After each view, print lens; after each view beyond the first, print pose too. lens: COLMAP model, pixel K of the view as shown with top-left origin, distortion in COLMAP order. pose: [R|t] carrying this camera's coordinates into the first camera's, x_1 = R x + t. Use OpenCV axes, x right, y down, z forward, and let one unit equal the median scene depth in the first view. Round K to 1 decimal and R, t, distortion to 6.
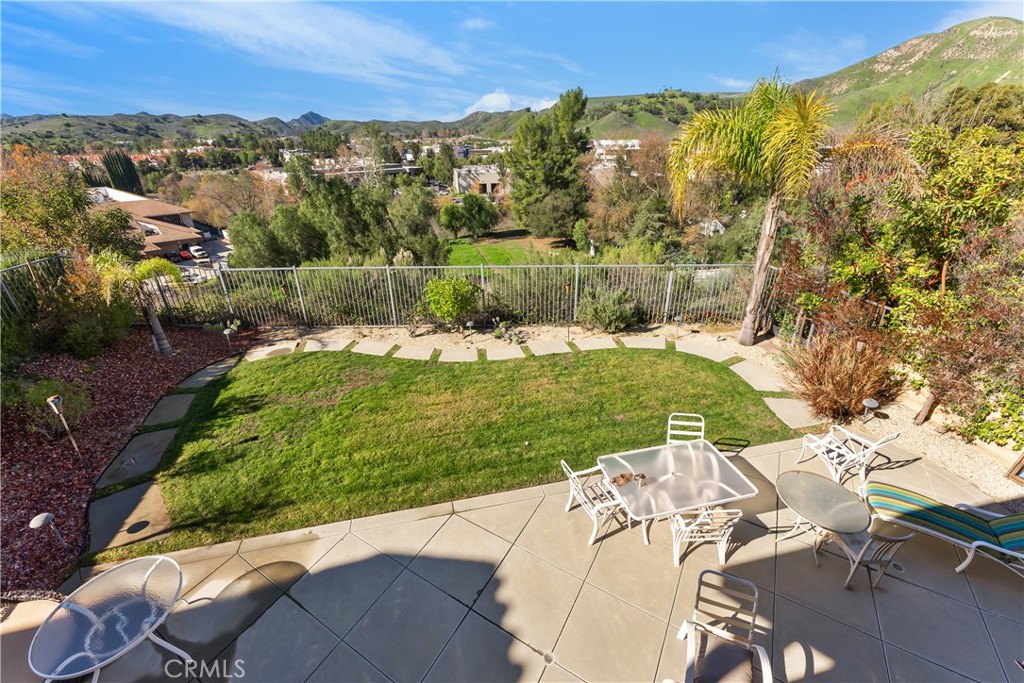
lens RADIAL K [[443.2, 0, 509.4], [0, 443.2, 358.1], [0, 0, 1]] dist [0.002227, -0.000629]
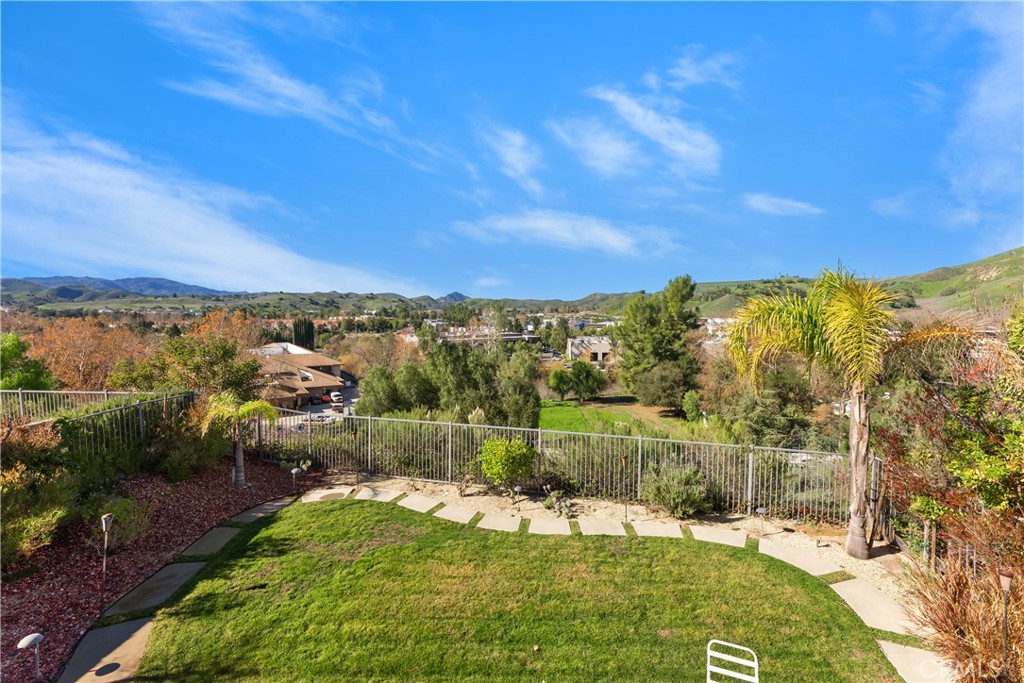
lens RADIAL K [[440.8, 0, 519.3], [0, 440.8, 342.8], [0, 0, 1]] dist [0.001830, -0.000359]
pose [[0.970650, 0.036583, -0.237699, 0.116485], [-0.125009, 0.921097, -0.368717, -0.015833], [0.205455, 0.387609, 0.898636, 0.021119]]
